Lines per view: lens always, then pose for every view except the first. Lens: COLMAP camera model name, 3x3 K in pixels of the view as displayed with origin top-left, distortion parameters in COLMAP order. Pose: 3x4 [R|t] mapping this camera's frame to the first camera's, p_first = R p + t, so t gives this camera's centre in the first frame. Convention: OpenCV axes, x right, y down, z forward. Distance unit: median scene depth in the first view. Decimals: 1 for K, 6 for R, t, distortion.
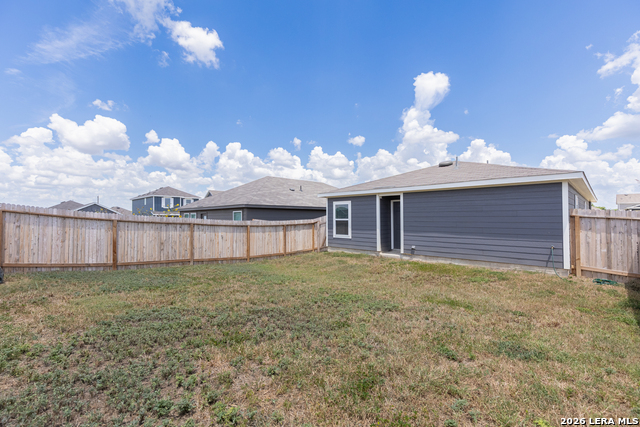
lens RADIAL K [[287.3, 0, 322.1], [0, 287.3, 211.8], [0, 0, 1]] dist [0.005807, -0.000811]
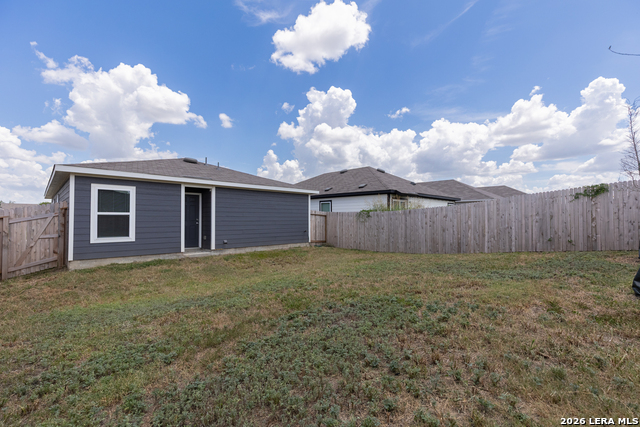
lens RADIAL K [[287.3, 0, 322.1], [0, 287.3, 211.8], [0, 0, 1]] dist [0.005807, -0.000811]
pose [[-0.002618, 0.027402, 0.999621, -0.586821], [-0.019596, 0.999431, -0.027448, 0.032319], [-0.999805, -0.019661, -0.002080, 0.541730]]
